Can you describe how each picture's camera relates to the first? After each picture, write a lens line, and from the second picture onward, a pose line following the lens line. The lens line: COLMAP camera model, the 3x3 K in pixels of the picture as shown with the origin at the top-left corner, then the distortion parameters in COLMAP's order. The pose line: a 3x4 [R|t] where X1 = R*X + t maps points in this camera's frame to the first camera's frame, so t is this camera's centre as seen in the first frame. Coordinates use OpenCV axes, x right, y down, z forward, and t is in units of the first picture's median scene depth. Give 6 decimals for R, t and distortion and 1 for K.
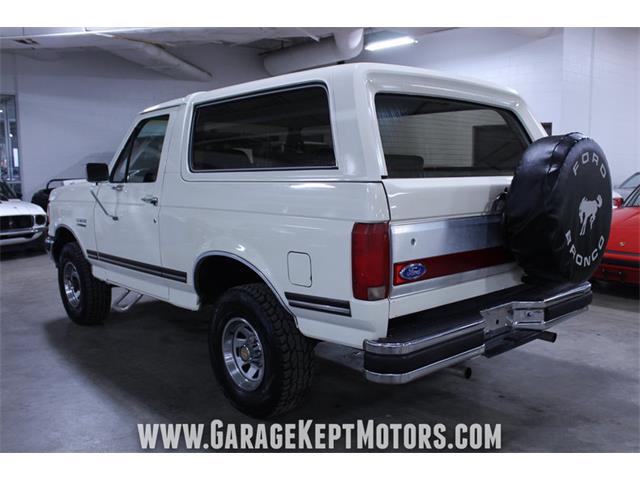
lens RADIAL K [[603.9, 0, 320.0], [0, 603.9, 240.0], [0, 0, 1]] dist [-0.141773, 0.137889]
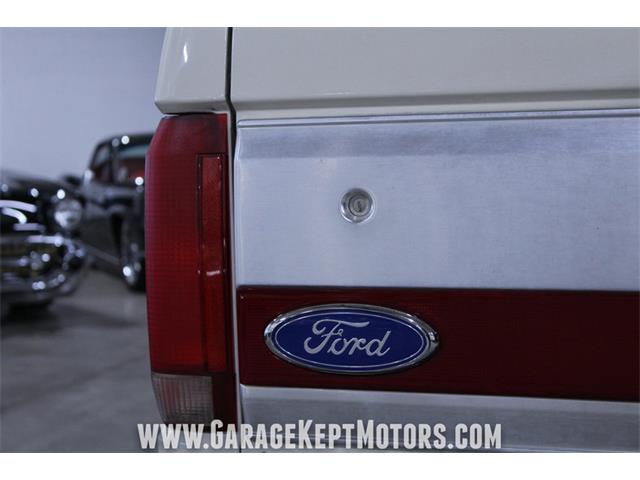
lens RADIAL K [[603.9, 0, 320.0], [0, 603.9, 240.0], [0, 0, 1]] dist [-0.141773, 0.137889]
pose [[0.614262, 0.011263, -0.789022, 0.220249], [-0.097200, 0.993363, -0.061492, 0.021394], [0.783093, 0.114465, 0.611280, 0.589225]]
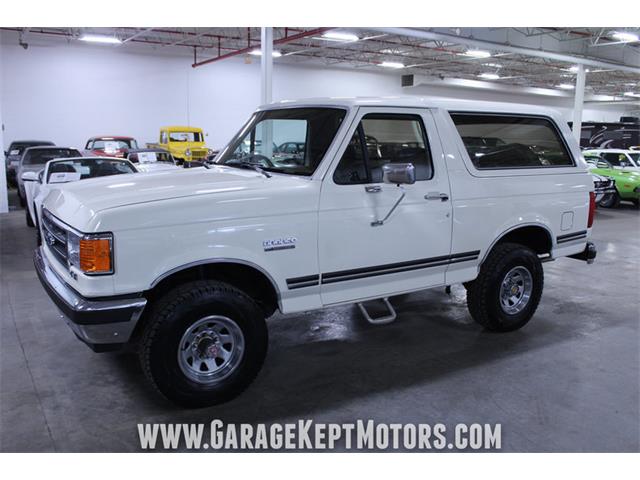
lens RADIAL K [[572.4, 0, 326.1], [0, 572.4, 239.6], [0, 0, 1]] dist [-0.093240, 0.017173]
pose [[0.156483, -0.164661, 0.973858, -1.366372], [0.101446, 0.983470, 0.149985, -0.170545], [-0.982457, 0.075323, 0.170600, 1.062601]]
